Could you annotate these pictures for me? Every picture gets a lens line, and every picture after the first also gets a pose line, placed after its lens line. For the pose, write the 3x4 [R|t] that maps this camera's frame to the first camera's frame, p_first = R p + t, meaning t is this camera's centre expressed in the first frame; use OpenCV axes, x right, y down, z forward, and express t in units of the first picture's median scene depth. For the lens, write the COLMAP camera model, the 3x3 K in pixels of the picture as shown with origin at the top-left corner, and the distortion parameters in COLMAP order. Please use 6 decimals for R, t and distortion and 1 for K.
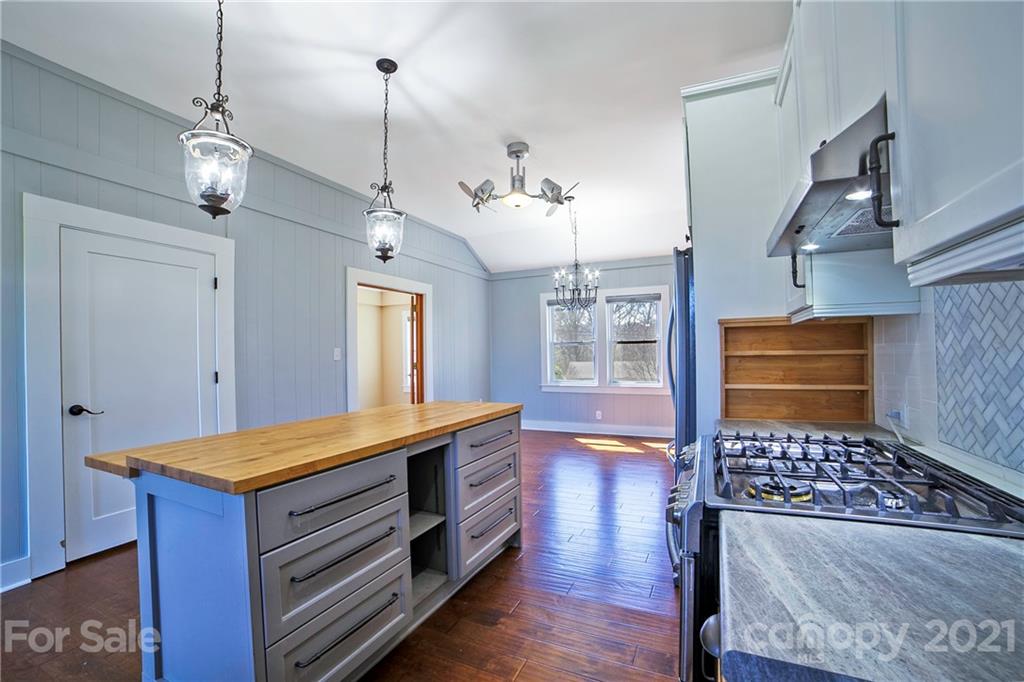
lens RADIAL K [[417.0, 0, 512.5], [0, 417.0, 350.3], [0, 0, 1]] dist [-0.077610, 0.000414]
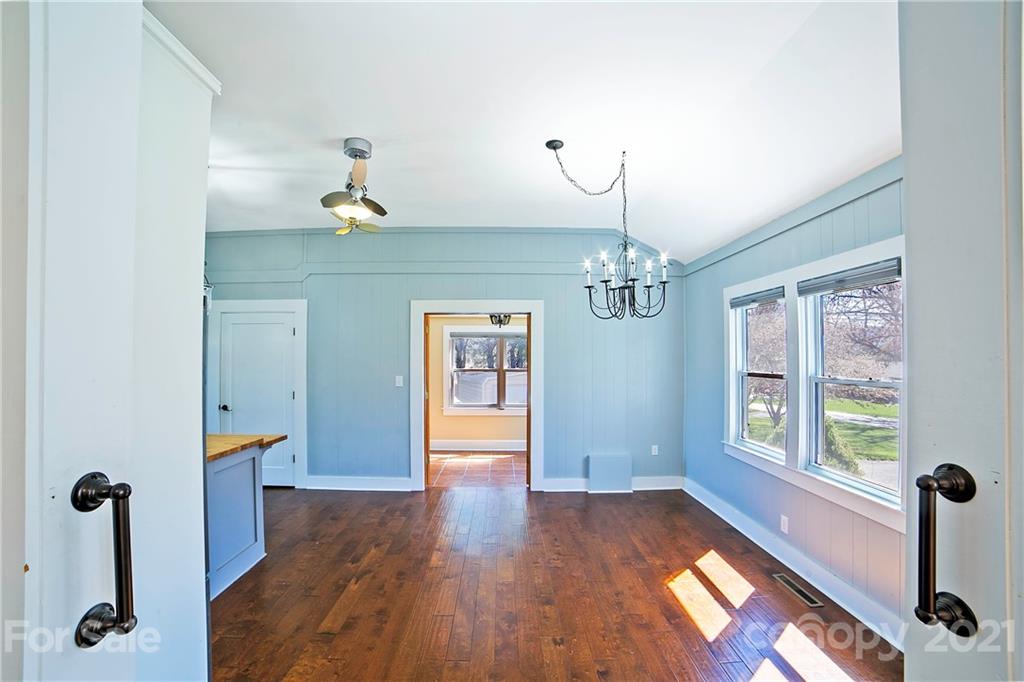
lens RADIAL K [[417.0, 0, 512.5], [0, 417.0, 350.3], [0, 0, 1]] dist [-0.077610, 0.000414]
pose [[0.452560, 0.003666, -0.891726, 0.695247], [-0.004131, 0.999989, 0.002014, -0.075887], [0.891724, 0.002772, 0.452571, 0.741976]]
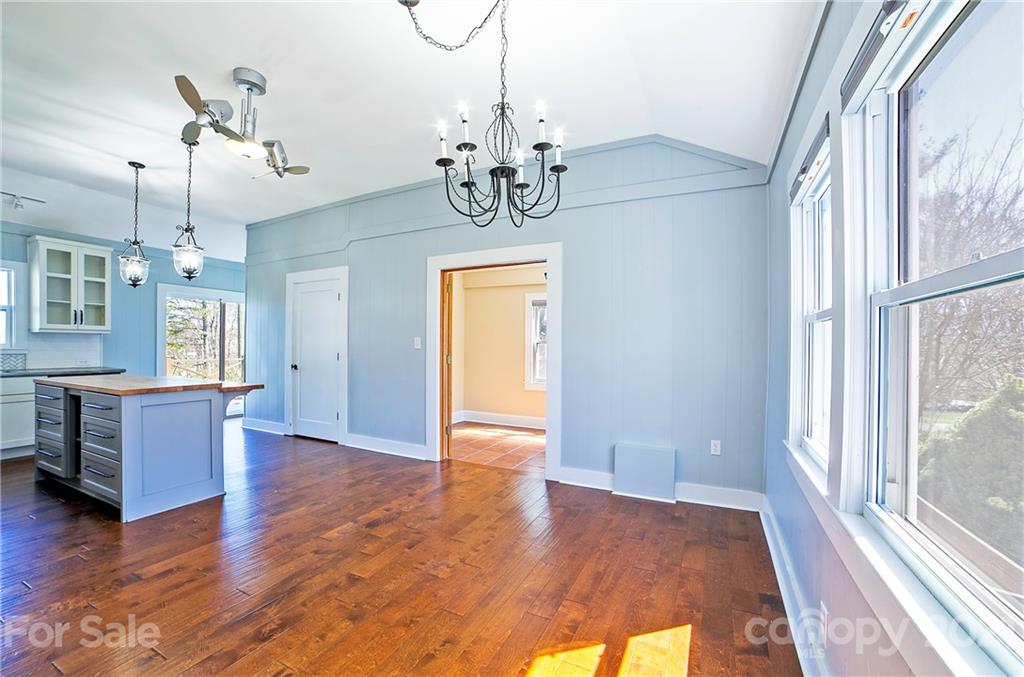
lens RADIAL K [[406.7, 0, 511.3], [0, 406.7, 342.6], [0, 0, 1]] dist [-0.055266, 0.000255]
pose [[-0.004799, 0.011555, -0.999922, 0.606042], [-0.001351, 0.999932, 0.011562, -0.004358], [0.999988, 0.001406, -0.004783, 1.211396]]
